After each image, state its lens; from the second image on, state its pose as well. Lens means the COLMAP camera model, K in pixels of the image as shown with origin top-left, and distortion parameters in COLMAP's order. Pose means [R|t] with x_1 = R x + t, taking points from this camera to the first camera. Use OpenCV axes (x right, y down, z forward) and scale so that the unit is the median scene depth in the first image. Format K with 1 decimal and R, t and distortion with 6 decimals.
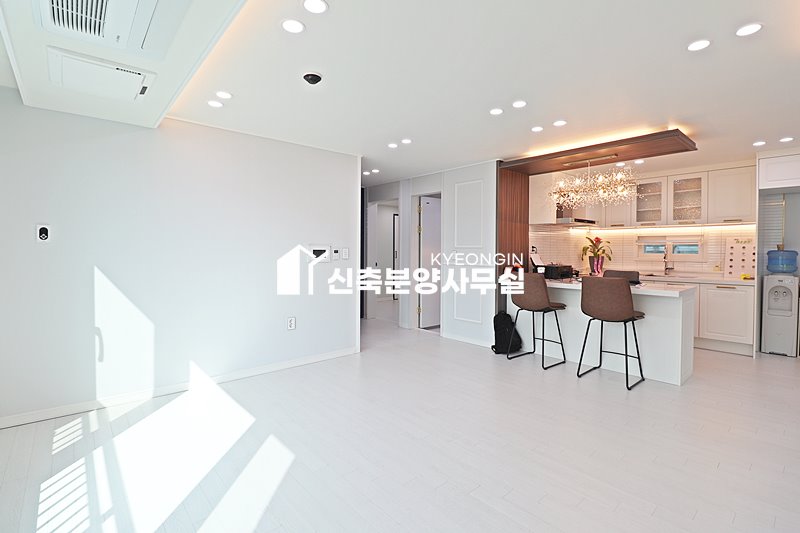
lens RADIAL K [[376.0, 0, 398.7], [0, 376.0, 258.5], [0, 0, 1]] dist [-0.002642, -0.001089]
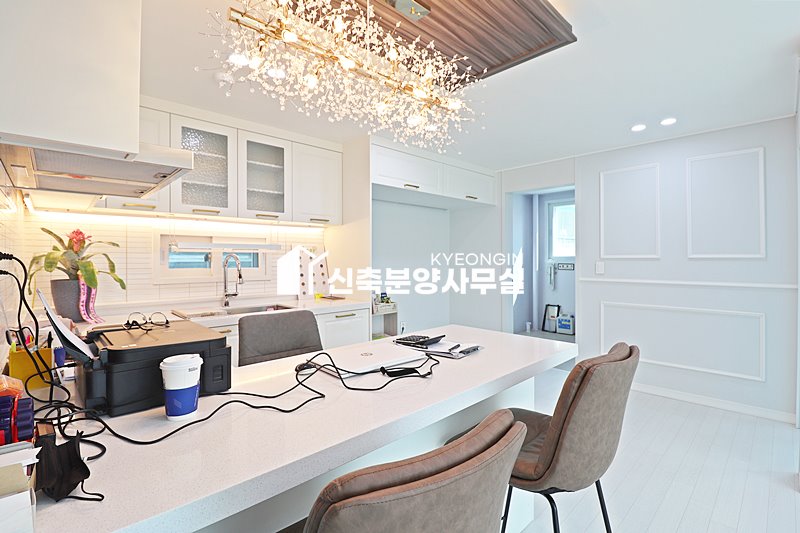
lens RADIAL K [[376.0, 0, 398.7], [0, 376.0, 258.5], [0, 0, 1]] dist [-0.002642, -0.001089]
pose [[-0.045835, -0.002000, 0.998947, 0.167634], [0.024956, 0.999684, 0.003147, -0.026673], [-0.998637, 0.025074, -0.045770, 0.885630]]
